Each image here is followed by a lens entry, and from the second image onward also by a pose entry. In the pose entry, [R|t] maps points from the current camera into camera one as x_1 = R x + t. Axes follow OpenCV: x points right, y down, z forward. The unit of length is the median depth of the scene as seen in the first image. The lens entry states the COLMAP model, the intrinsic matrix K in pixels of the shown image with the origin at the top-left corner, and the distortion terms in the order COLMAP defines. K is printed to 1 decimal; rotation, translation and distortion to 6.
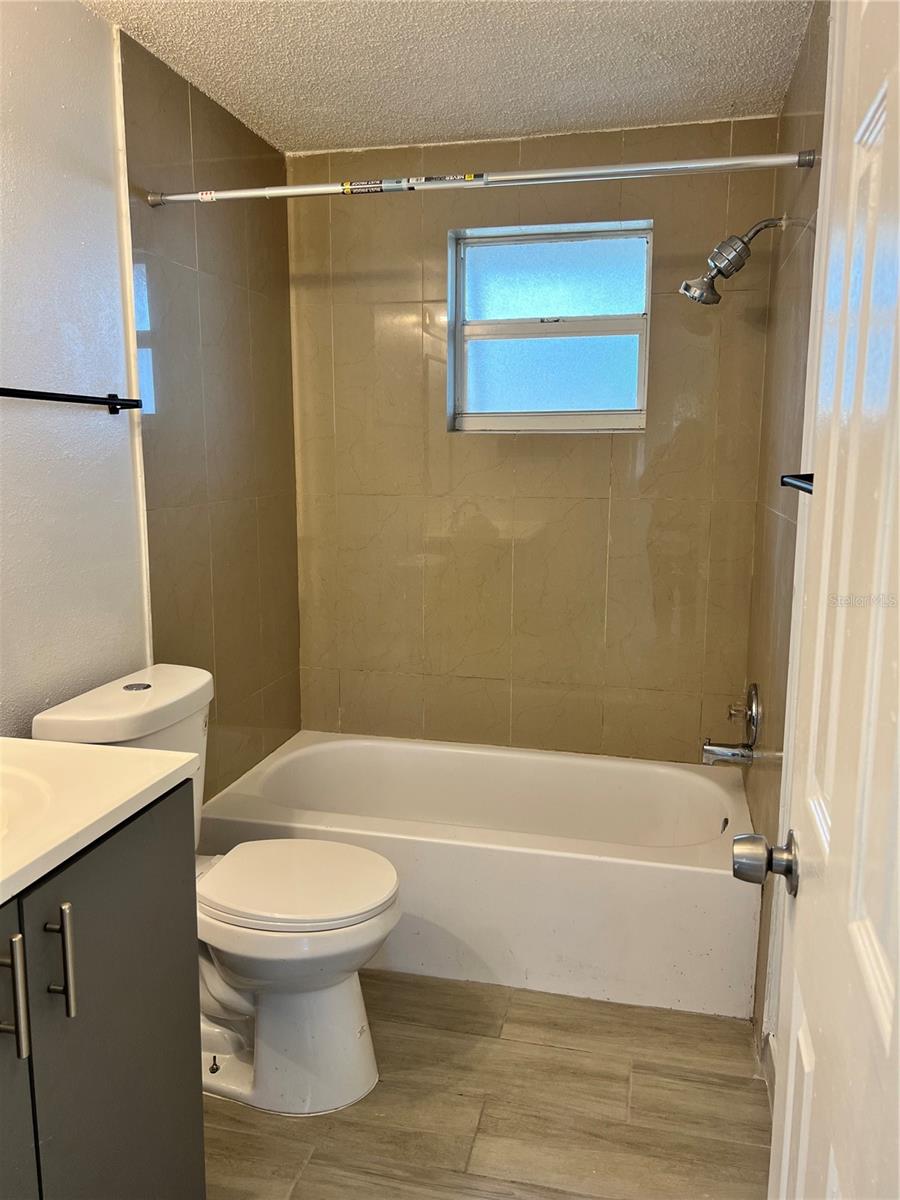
lens RADIAL K [[901.8, 0, 443.0], [0, 901.8, 609.9], [0, 0, 1]] dist [0.058912, -0.066485]
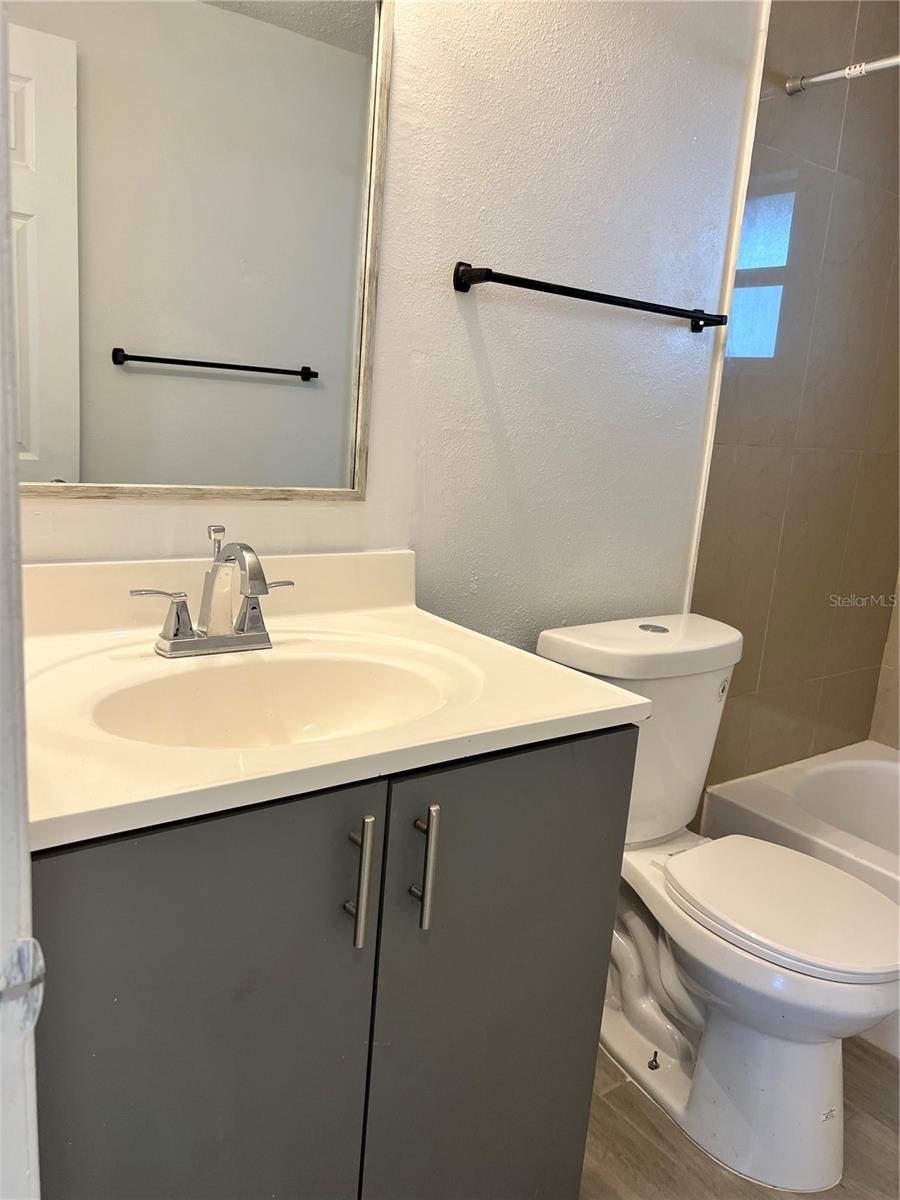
lens RADIAL K [[901.8, 0, 451.6], [0, 901.8, 595.6], [0, 0, 1]] dist [0.058912, -0.066485]
pose [[0.771494, 0.190123, -0.607166, 0.053584], [-0.186863, 0.979931, 0.069412, 0.026641], [0.608177, 0.059906, 0.791538, 0.144978]]
